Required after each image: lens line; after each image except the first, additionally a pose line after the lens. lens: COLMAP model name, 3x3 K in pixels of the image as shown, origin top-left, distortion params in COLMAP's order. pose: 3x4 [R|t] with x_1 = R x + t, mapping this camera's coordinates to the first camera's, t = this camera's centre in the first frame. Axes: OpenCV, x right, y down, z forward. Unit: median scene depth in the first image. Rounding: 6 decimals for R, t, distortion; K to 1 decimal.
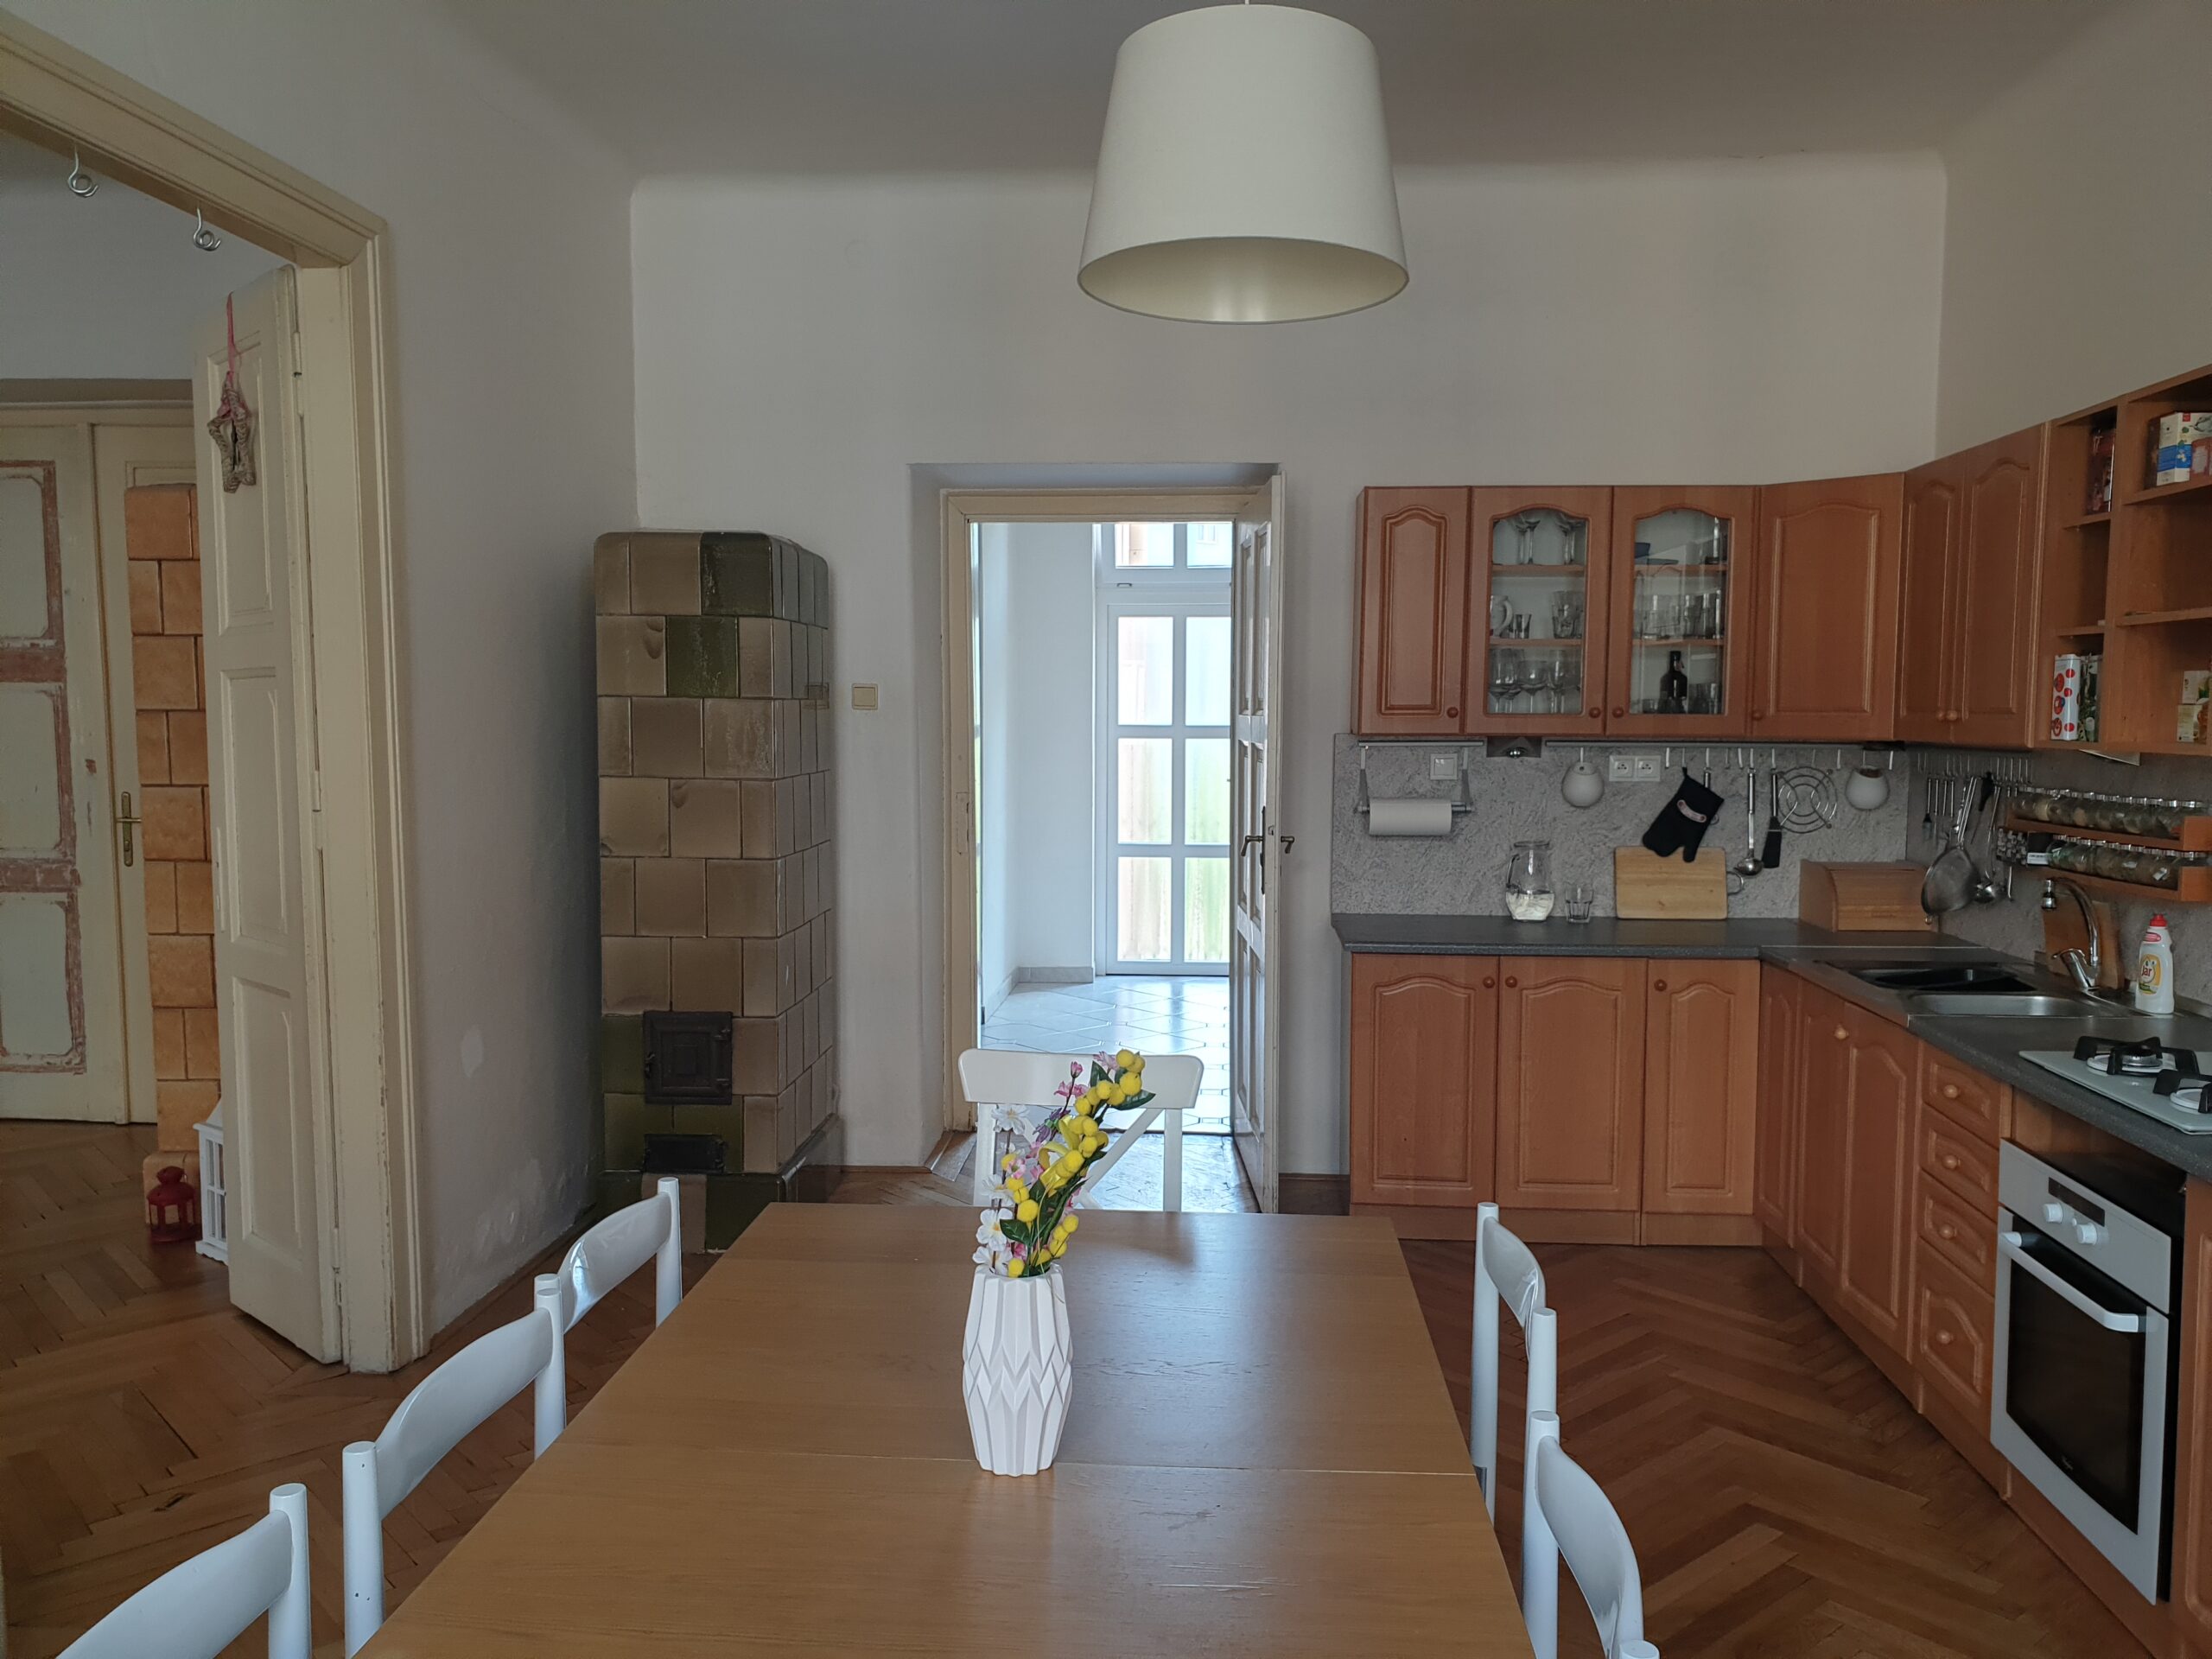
lens RADIAL K [[1677.8, 0, 1101.5], [0, 1677.8, 833.8], [0, 0, 1]] dist [0.041109, -0.004755]
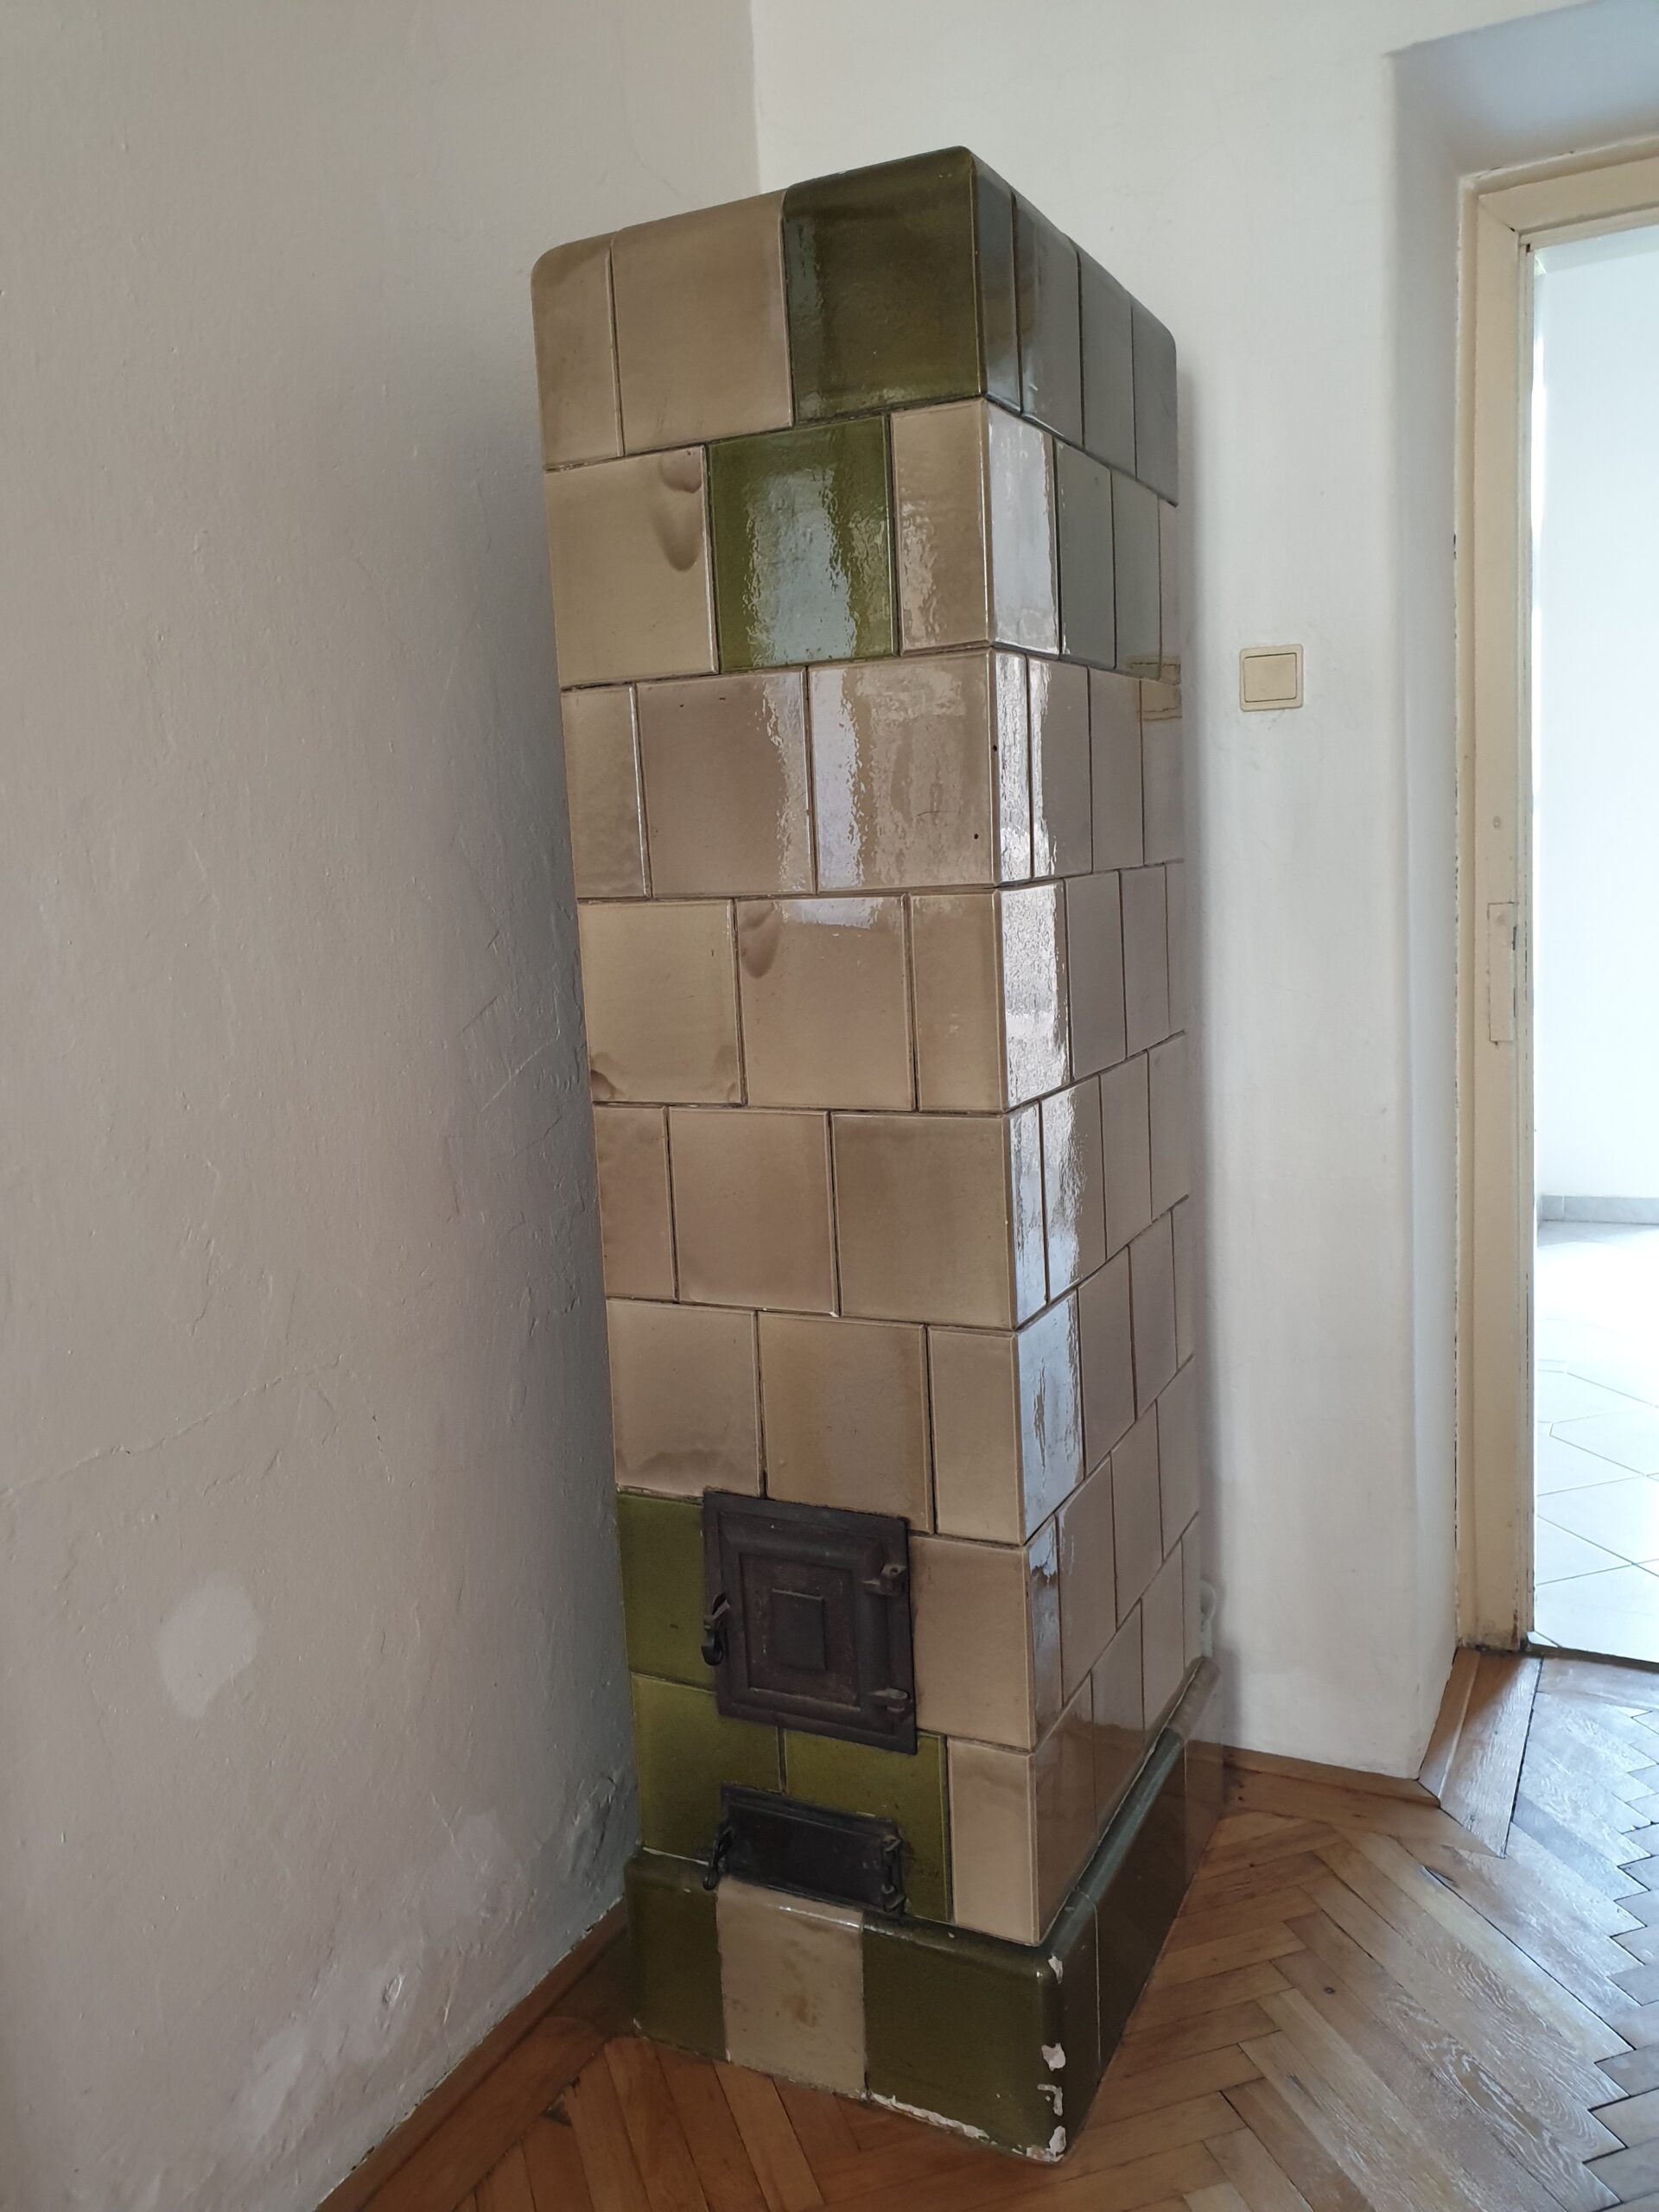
lens RADIAL K [[1677.8, 0, 827.6], [0, 1677.8, 1118.1], [0, 0, 1]] dist [0.041109, -0.004755]
pose [[0.919700, 0.006686, -0.392565, -0.089289], [0.029325, 0.995892, 0.085665, -0.015356], [0.391525, -0.090298, 0.915726, 0.654084]]
